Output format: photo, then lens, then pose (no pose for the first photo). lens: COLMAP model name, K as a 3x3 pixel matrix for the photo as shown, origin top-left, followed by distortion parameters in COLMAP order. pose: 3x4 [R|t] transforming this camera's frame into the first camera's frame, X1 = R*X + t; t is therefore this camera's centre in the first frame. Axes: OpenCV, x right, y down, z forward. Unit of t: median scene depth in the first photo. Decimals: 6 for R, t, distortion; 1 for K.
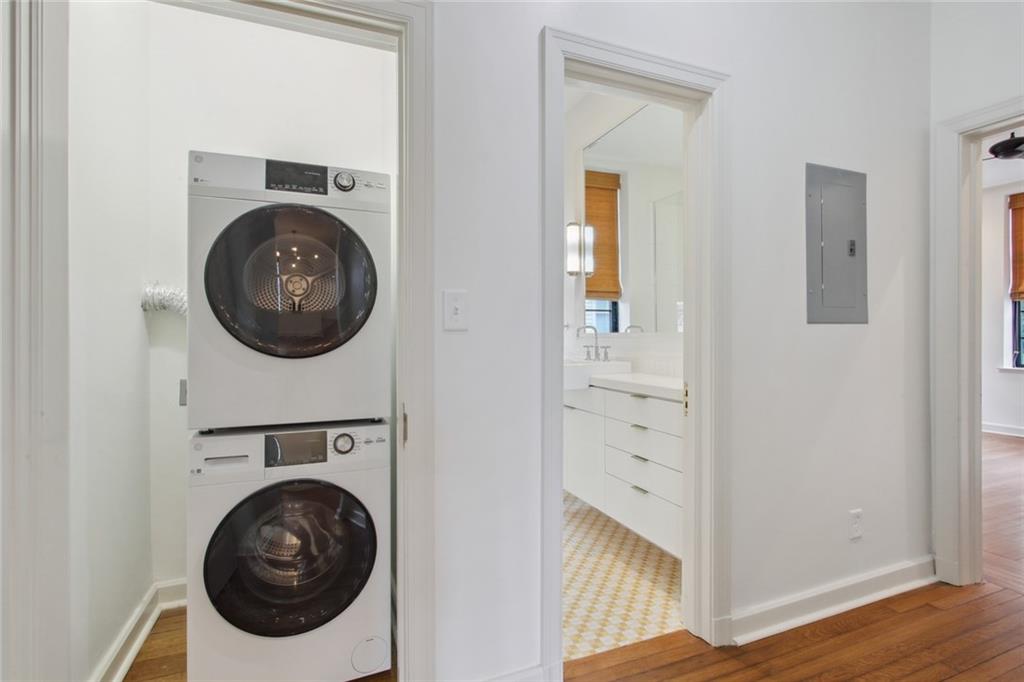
lens RADIAL K [[503.7, 0, 506.0], [0, 503.7, 340.8], [0, 0, 1]] dist [-0.002518, 0.001058]
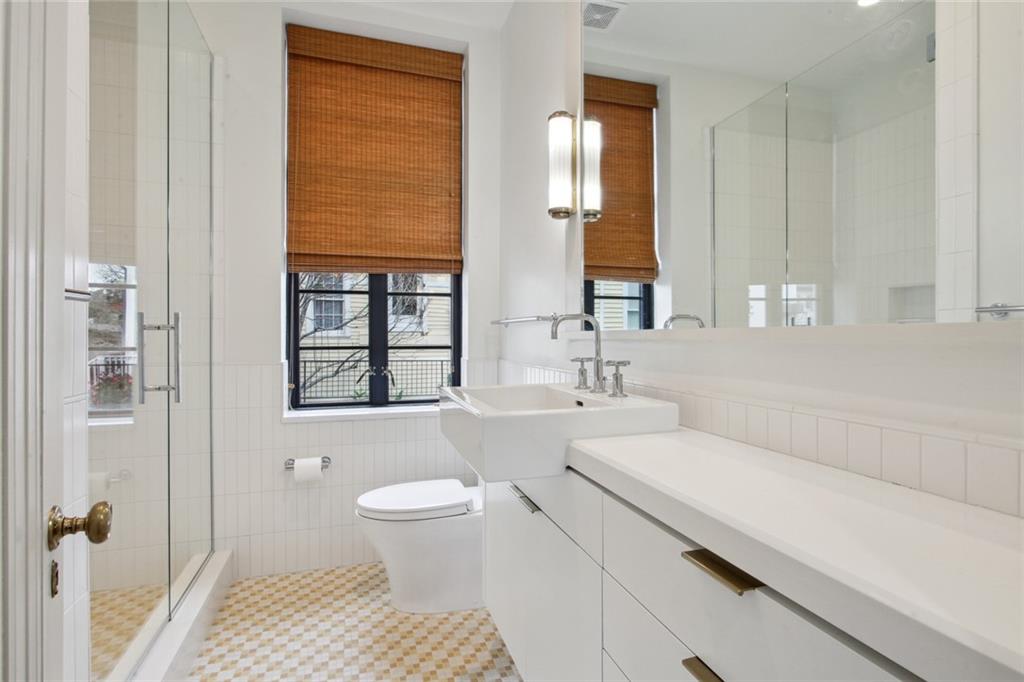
lens RADIAL K [[503.7, 0, 506.0], [0, 503.7, 340.8], [0, 0, 1]] dist [-0.002518, 0.001058]
pose [[0.997426, 0.006778, -0.071387, 0.115572], [-0.006990, 0.999972, -0.002721, -0.003528], [0.071367, 0.003213, 0.997445, 0.489181]]
